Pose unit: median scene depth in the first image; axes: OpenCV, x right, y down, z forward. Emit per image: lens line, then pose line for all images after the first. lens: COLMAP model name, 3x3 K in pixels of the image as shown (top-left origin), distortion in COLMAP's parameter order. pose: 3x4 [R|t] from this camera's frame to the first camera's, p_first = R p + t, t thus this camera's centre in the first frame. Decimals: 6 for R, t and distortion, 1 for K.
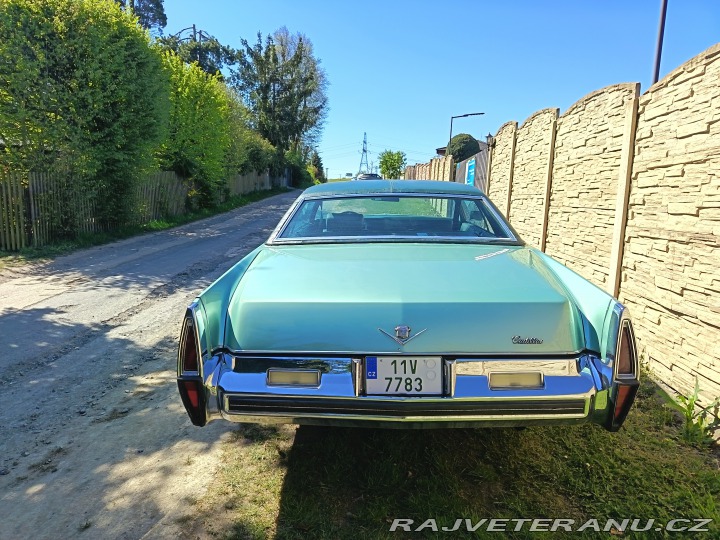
lens RADIAL K [[502.5, 0, 361.7], [0, 502.5, 269.0], [0, 0, 1]] dist [0.042688, -0.059571]
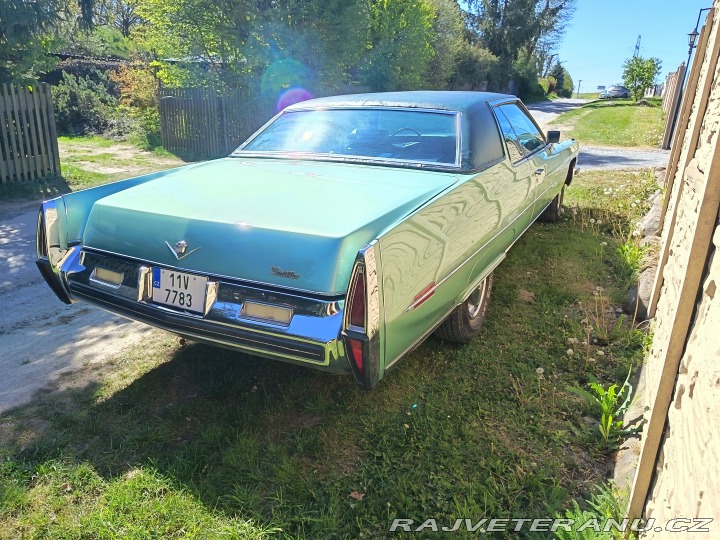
lens RADIAL K [[502.5, 0, 361.1], [0, 502.5, 269.2], [0, 0, 1]] dist [0.042688, -0.059571]
pose [[0.892390, 0.144810, -0.427400, 0.638587], [-0.076010, 0.981817, 0.173950, -0.027996], [0.444818, -0.122745, 0.887170, 0.190588]]
